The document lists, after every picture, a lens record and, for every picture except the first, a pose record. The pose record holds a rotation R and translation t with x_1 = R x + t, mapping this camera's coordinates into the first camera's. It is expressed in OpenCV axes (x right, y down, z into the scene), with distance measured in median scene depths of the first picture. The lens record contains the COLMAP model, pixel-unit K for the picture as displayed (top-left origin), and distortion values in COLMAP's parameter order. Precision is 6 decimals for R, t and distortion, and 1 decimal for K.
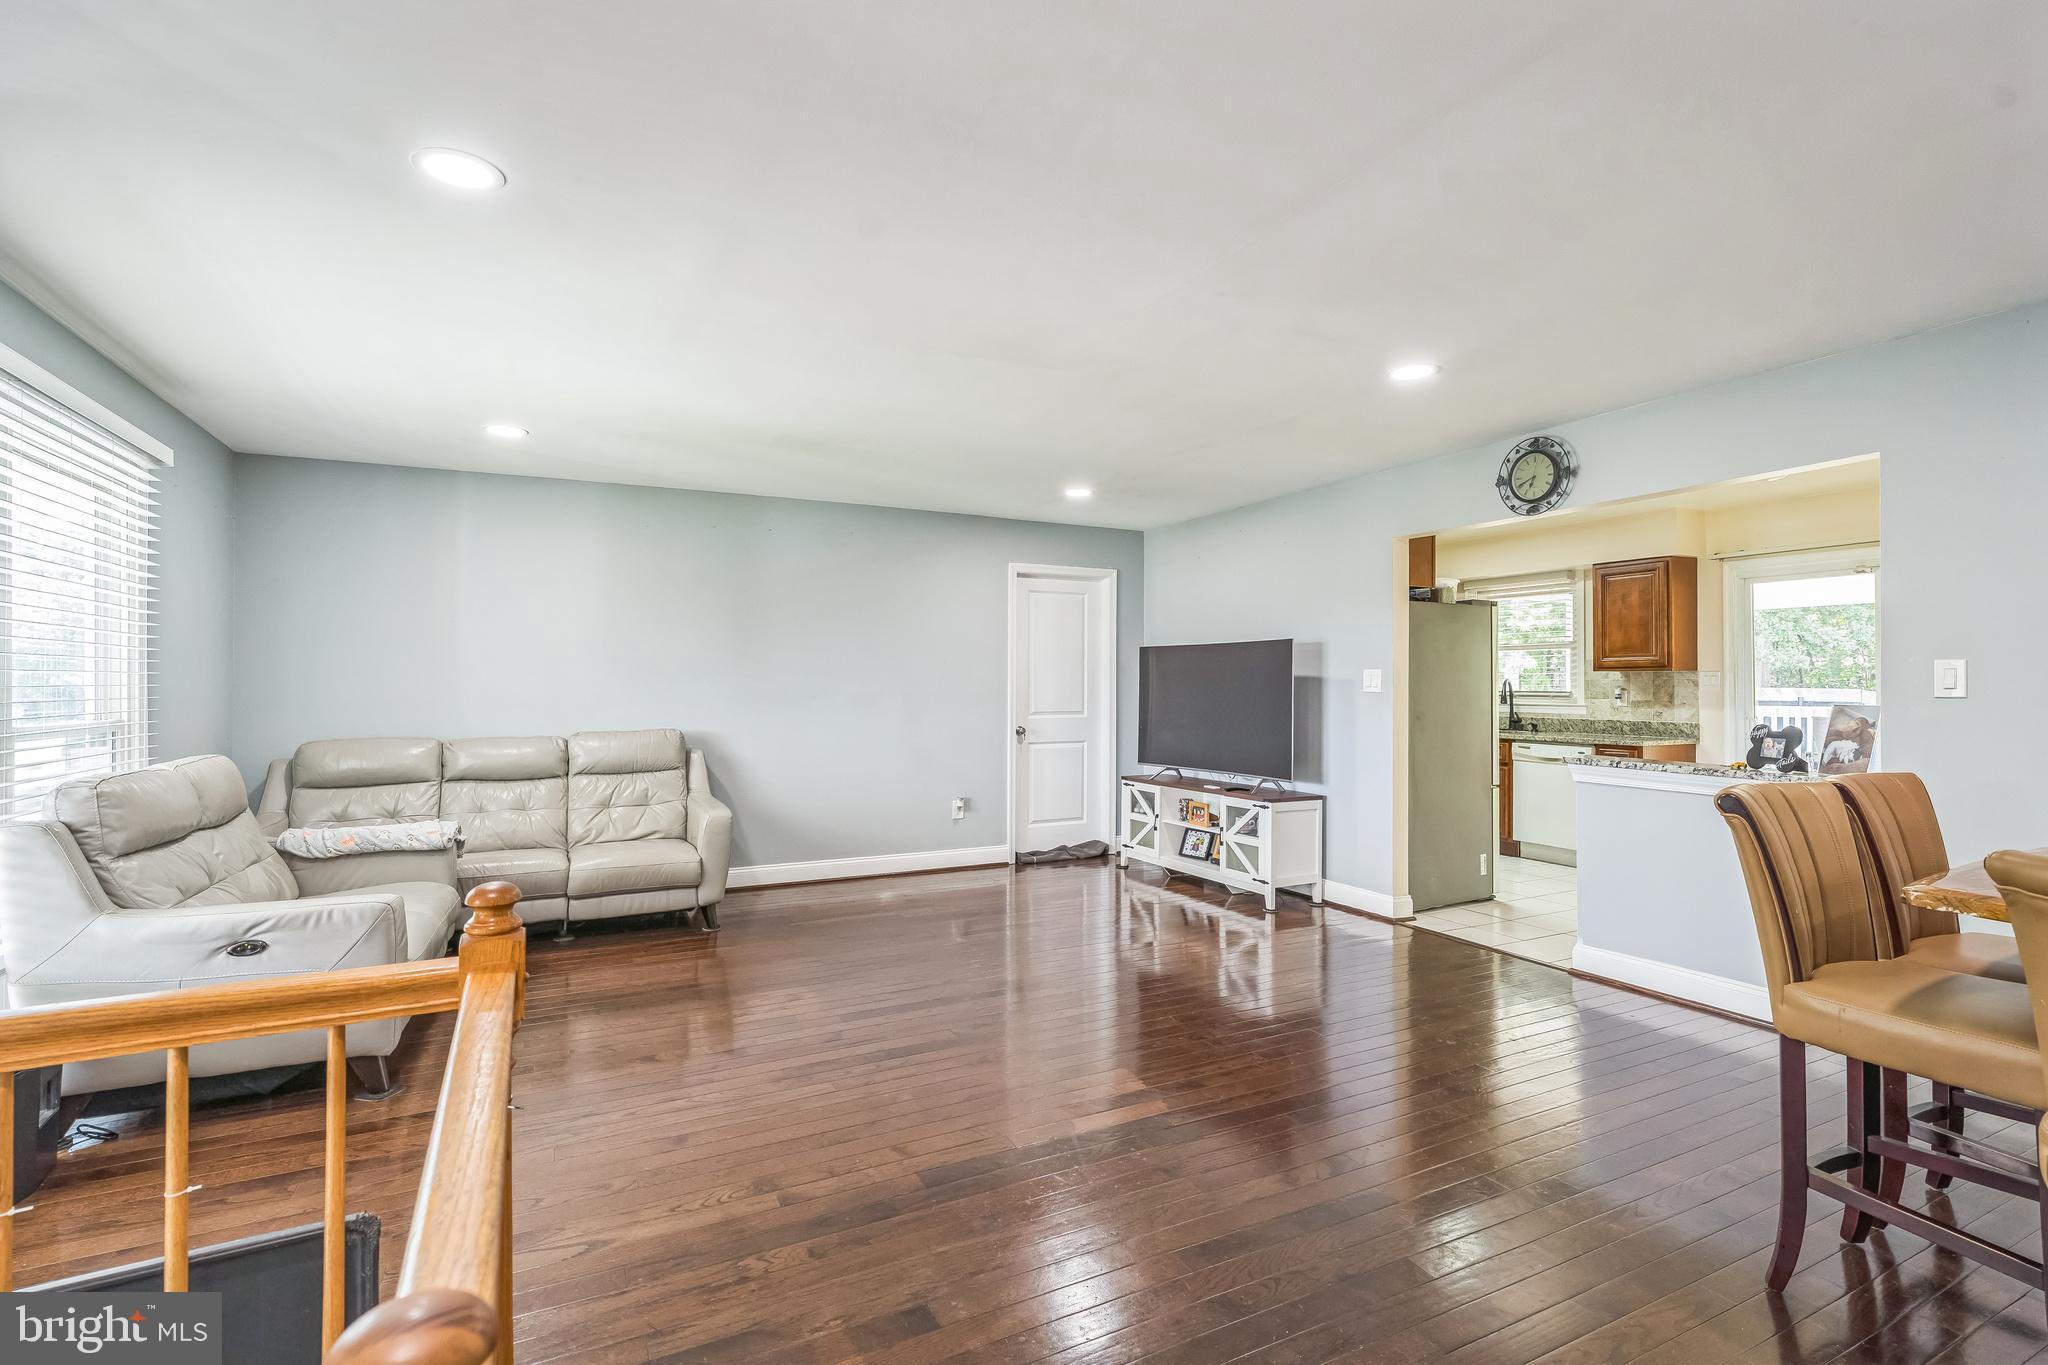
lens RADIAL K [[941.8, 0, 1024.3], [0, 941.8, 674.6], [0, 0, 1]] dist [0.001986, -0.001576]
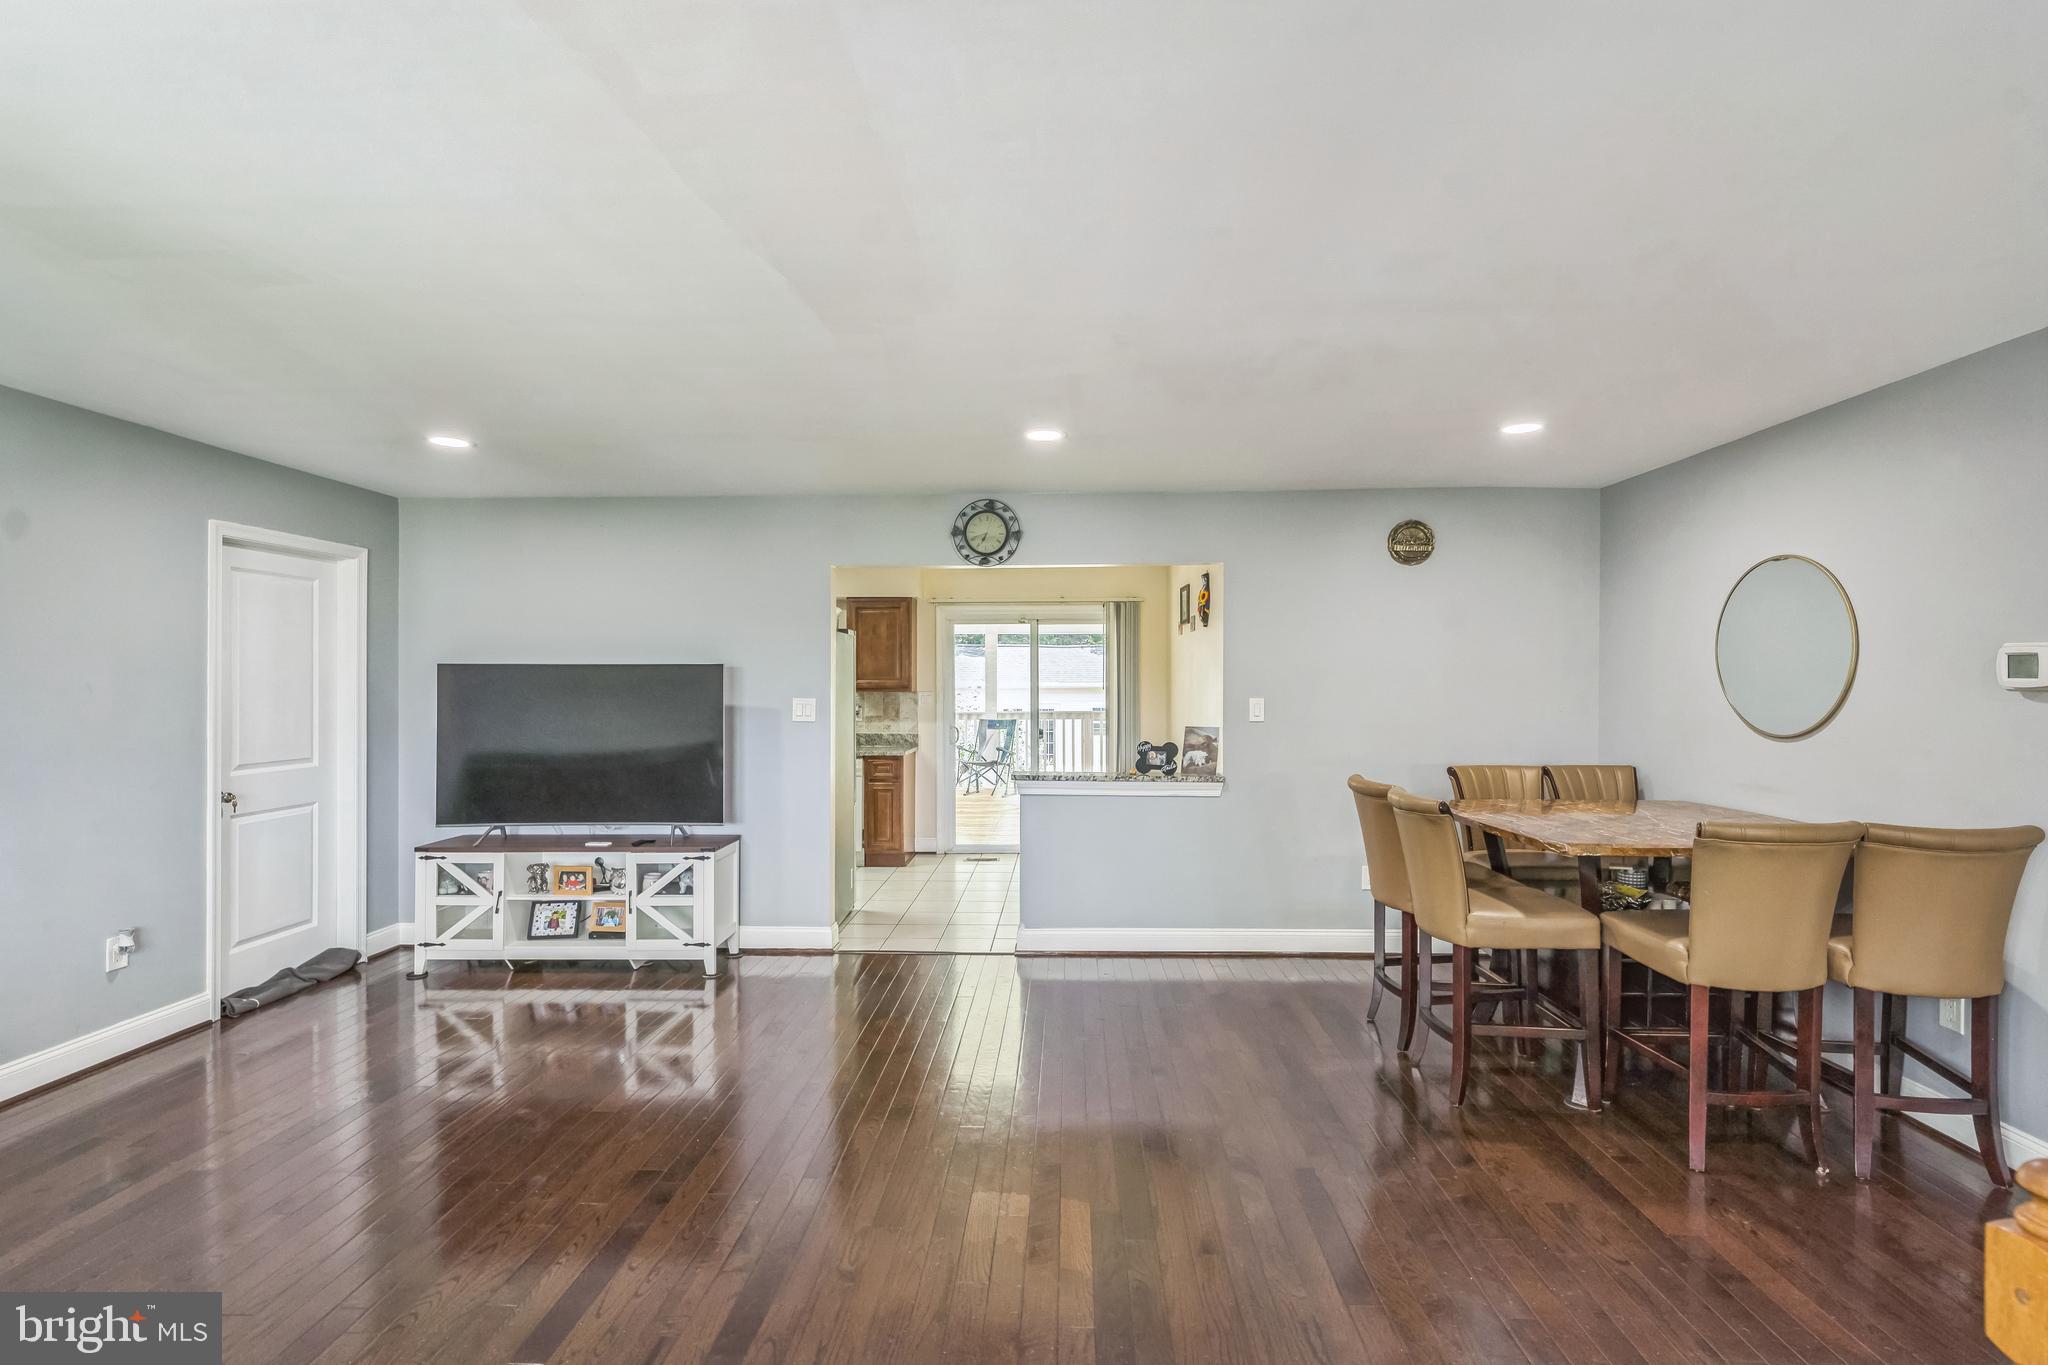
lens RADIAL K [[941.8, 0, 1022.4], [0, 941.8, 686.7], [0, 0, 1]] dist [0.001986, -0.001576]
pose [[0.486899, -0.004916, 0.873445, -0.333290], [-0.007575, 0.999923, 0.009850, -0.025840], [-0.873426, -0.011413, 0.486824, 0.302449]]
